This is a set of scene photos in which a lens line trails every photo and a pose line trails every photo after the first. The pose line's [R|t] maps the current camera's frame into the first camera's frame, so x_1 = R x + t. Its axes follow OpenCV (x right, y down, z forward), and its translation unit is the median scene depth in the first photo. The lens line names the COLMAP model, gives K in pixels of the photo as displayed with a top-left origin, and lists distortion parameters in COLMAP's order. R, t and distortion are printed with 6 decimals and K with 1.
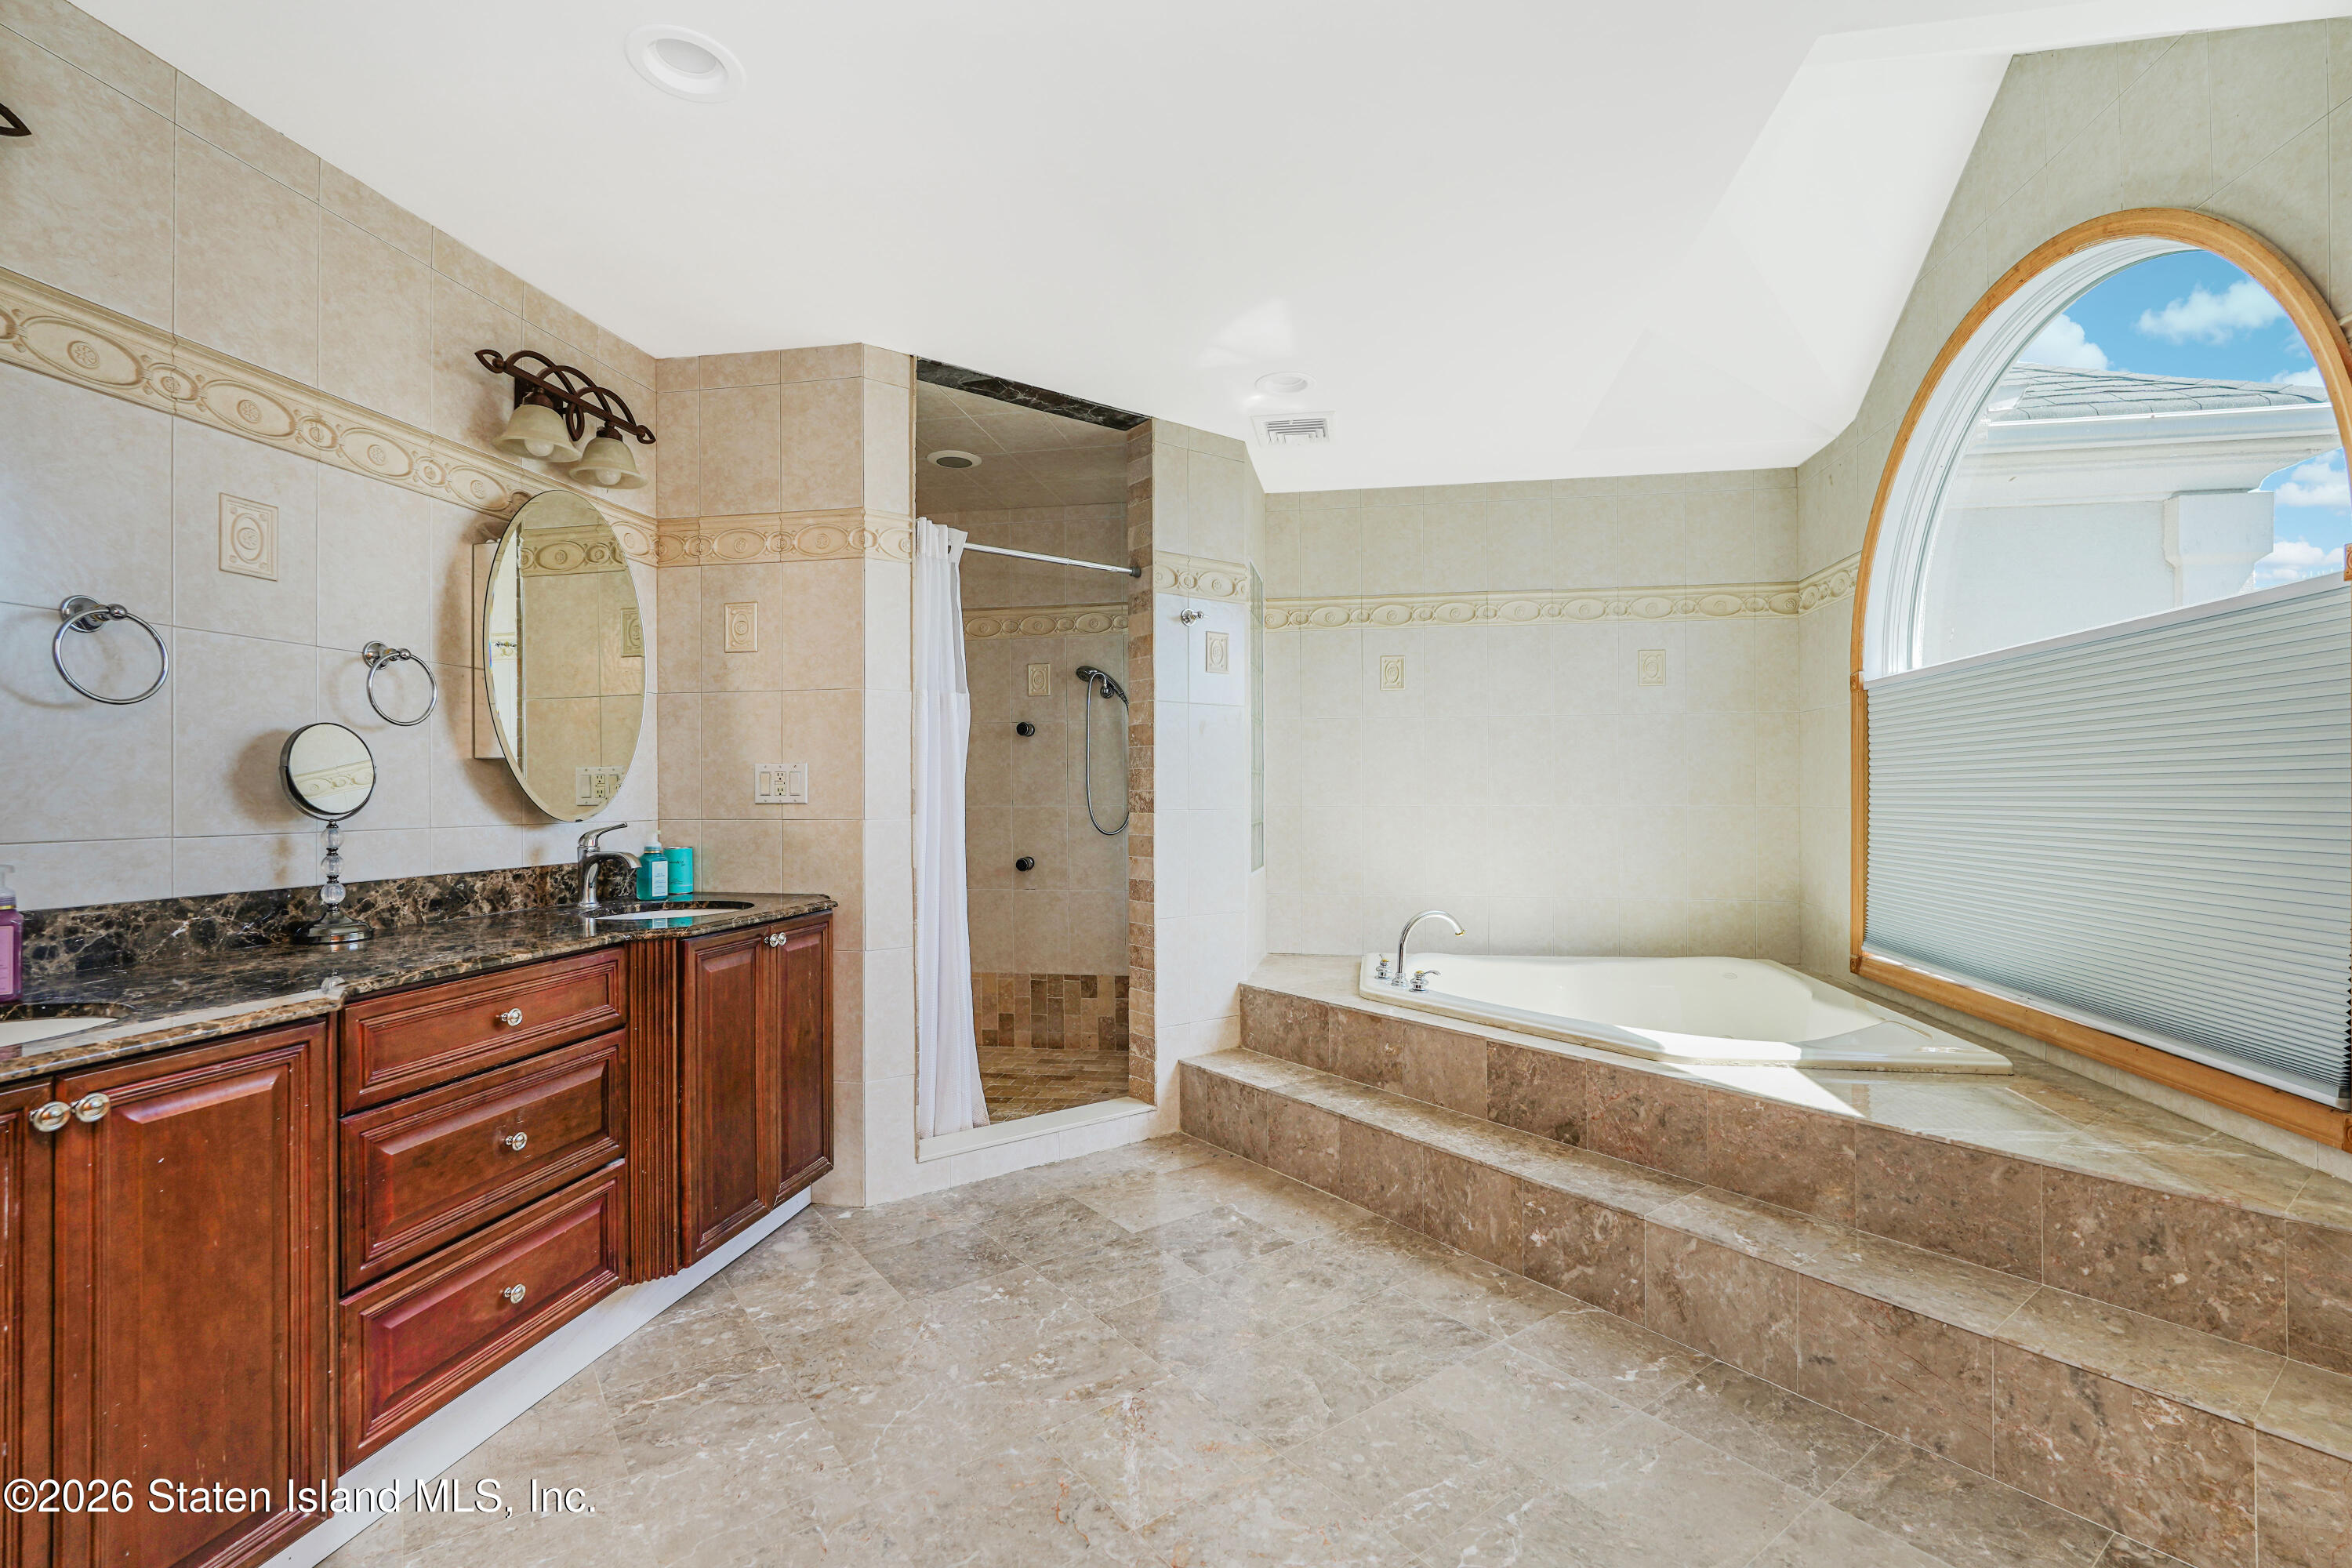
lens RADIAL K [[1033.8, 0, 1149.4], [0, 1033.8, 776.1], [0, 0, 1]] dist [-0.000485, 0.000533]
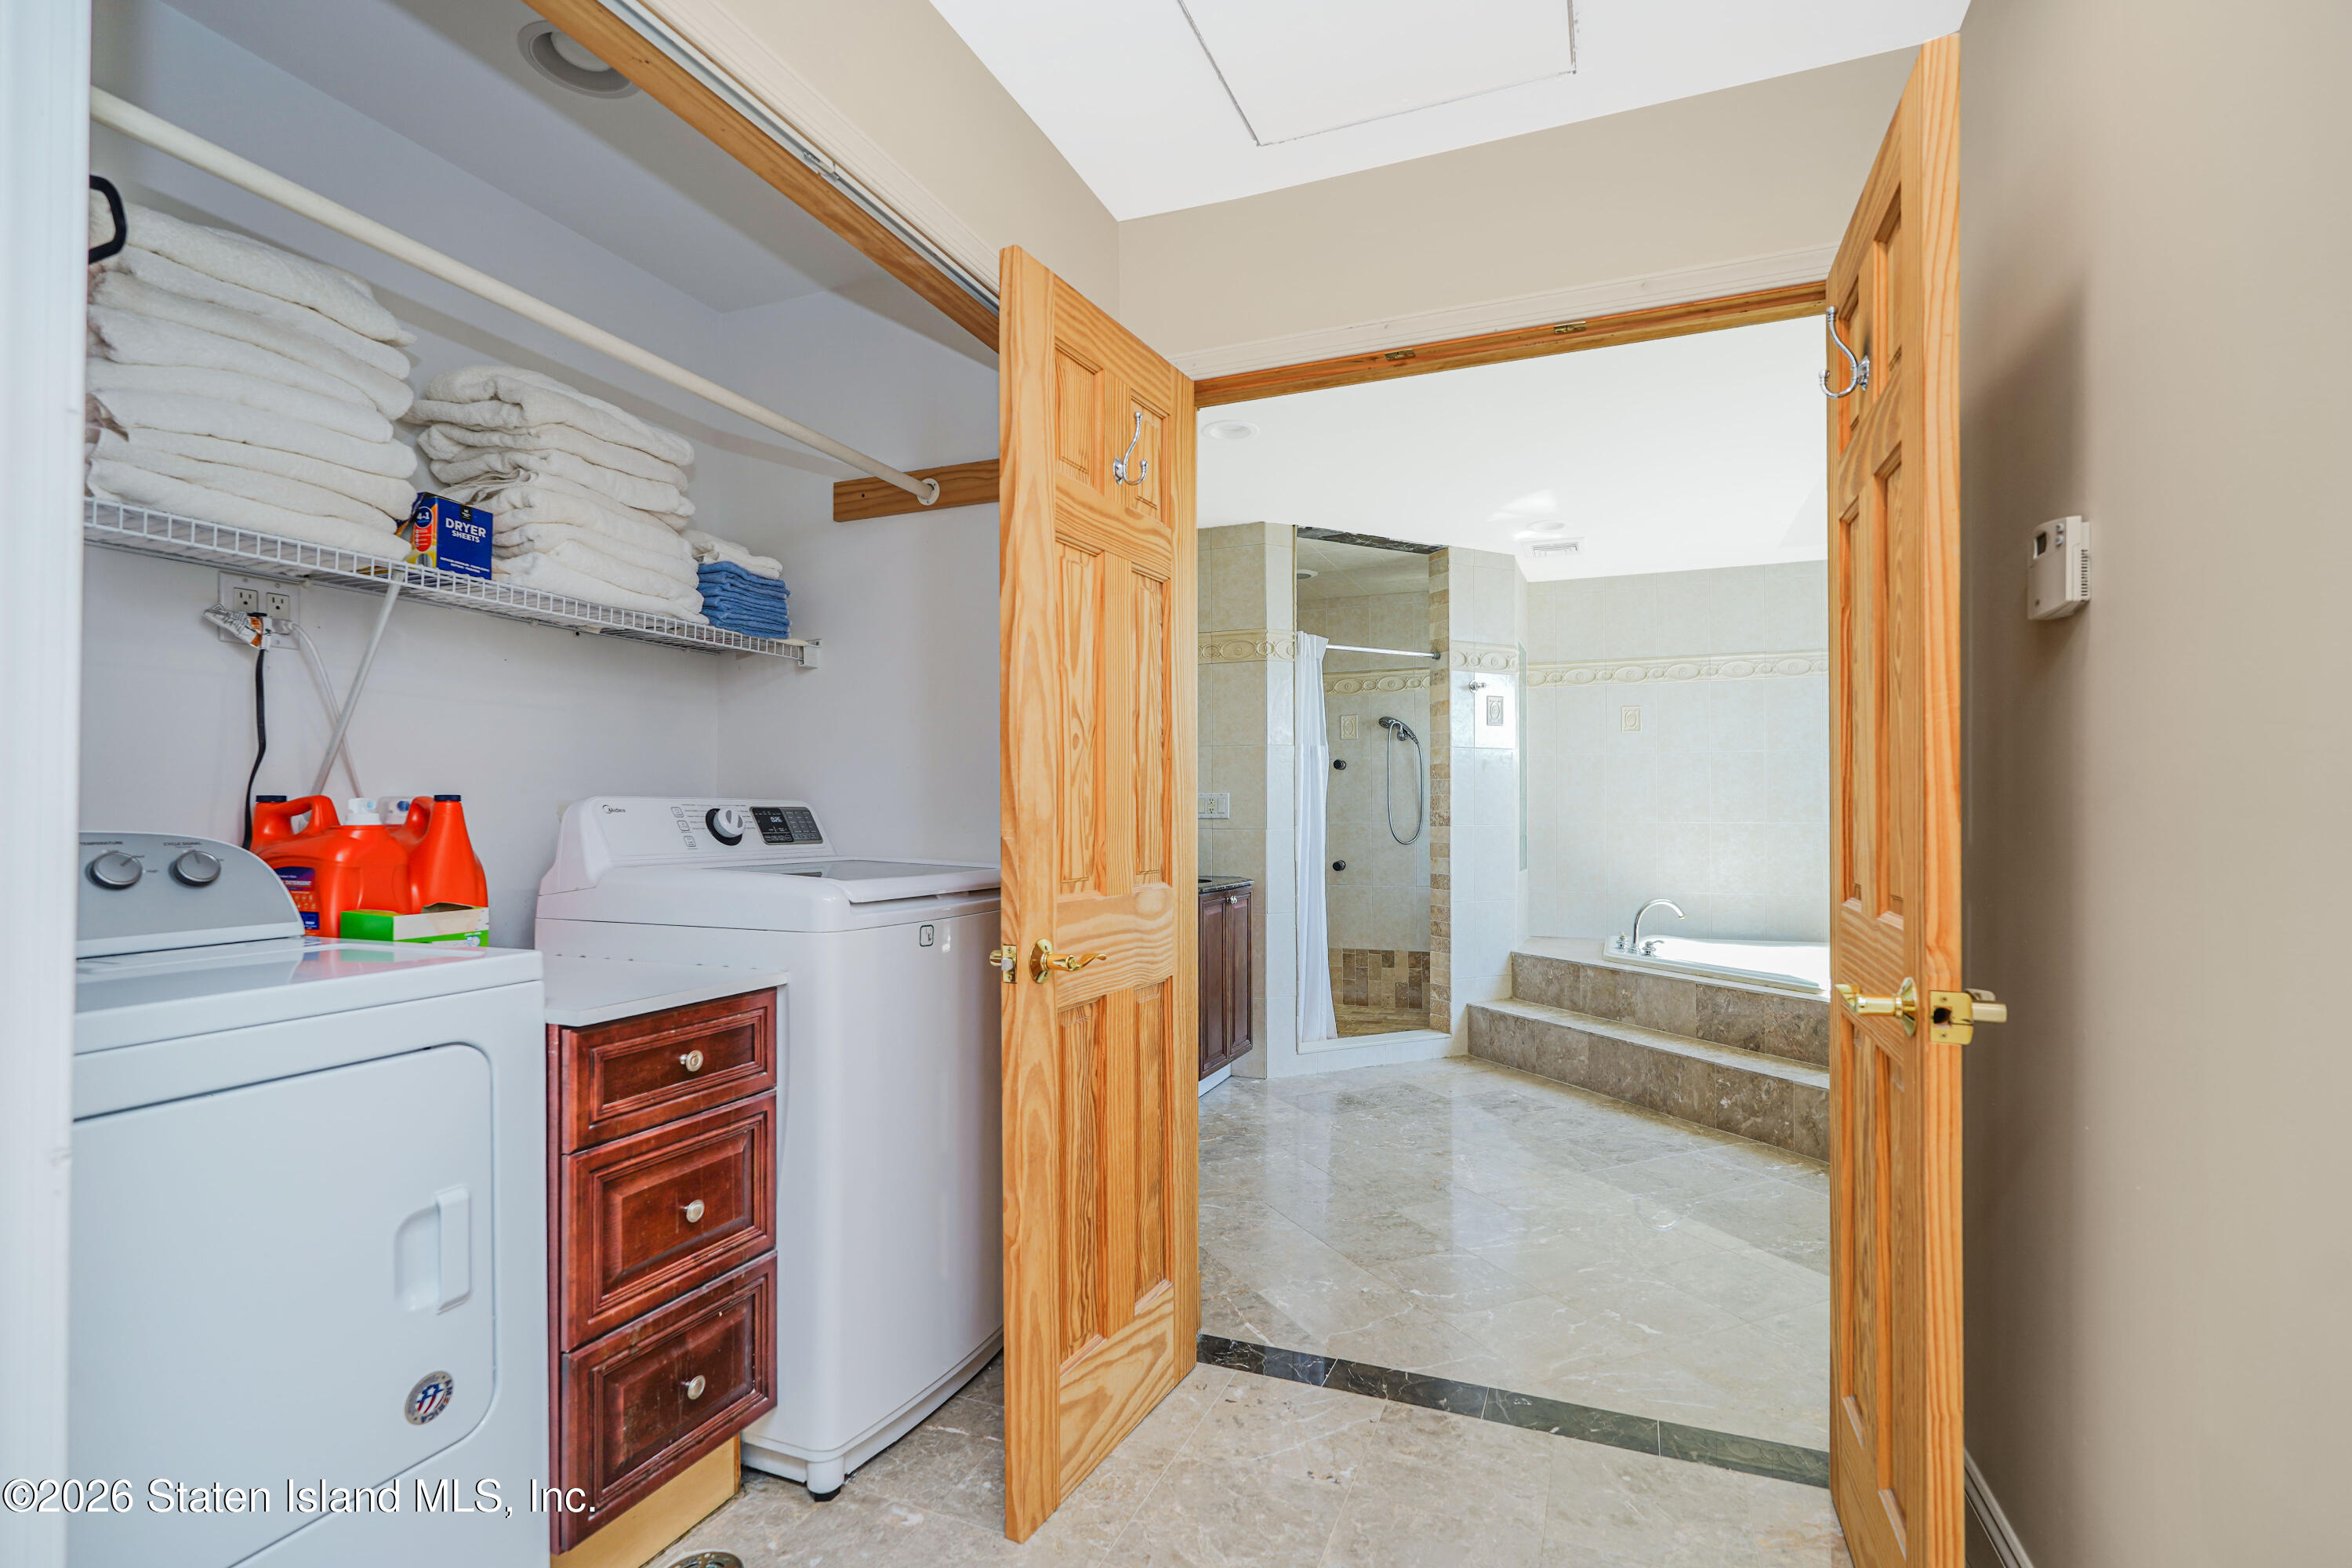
lens RADIAL K [[1048.8, 0, 1186.2], [0, 1048.8, 796.0], [0, 0, 1]] dist [-0.000958, 0.000704]
pose [[0.983614, -0.000698, -0.180287, -0.114201], [0.000585, 1.000000, -0.000684, -0.006414], [0.180288, 0.000567, 0.983614, -0.591922]]
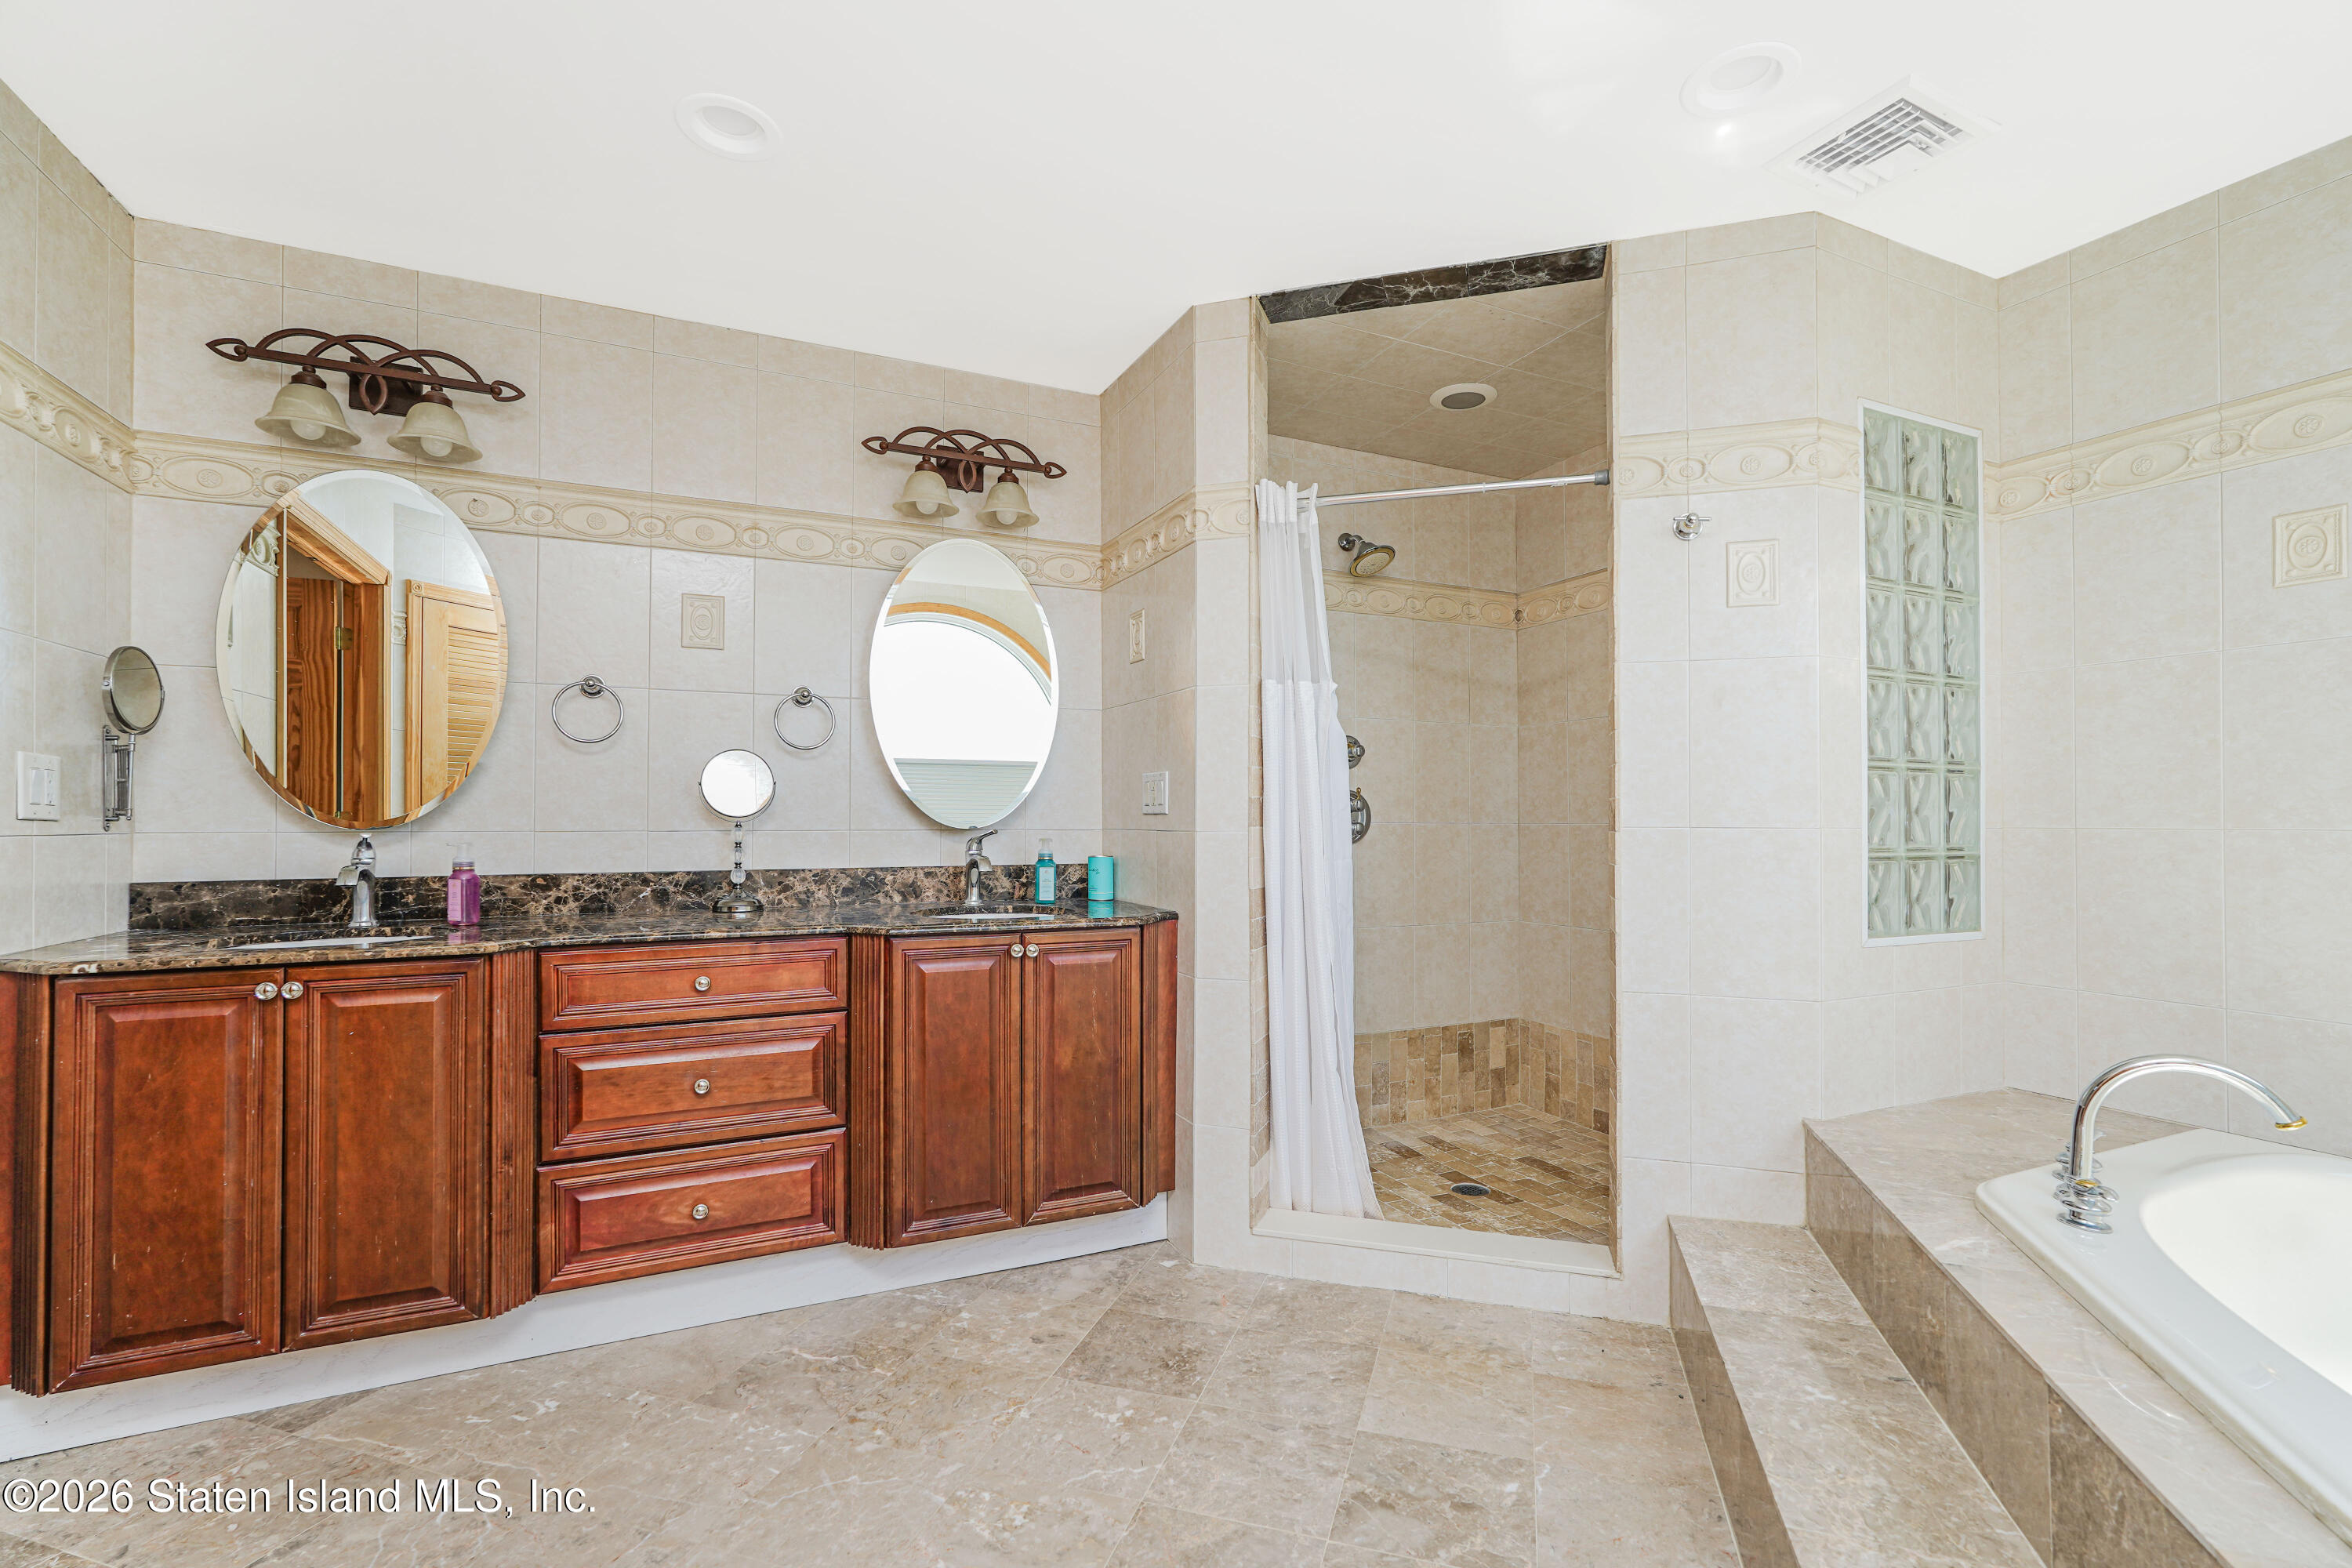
lens RADIAL K [[1030.1, 0, 1228.1], [0, 1030.1, 795.9], [0, 0, 1]] dist [-0.016485, 0.008450]
pose [[0.604942, -0.012732, -0.796168, 0.473107], [0.010666, 0.999912, -0.007887, 0.018946], [0.796198, -0.003721, 0.605024, 0.500279]]
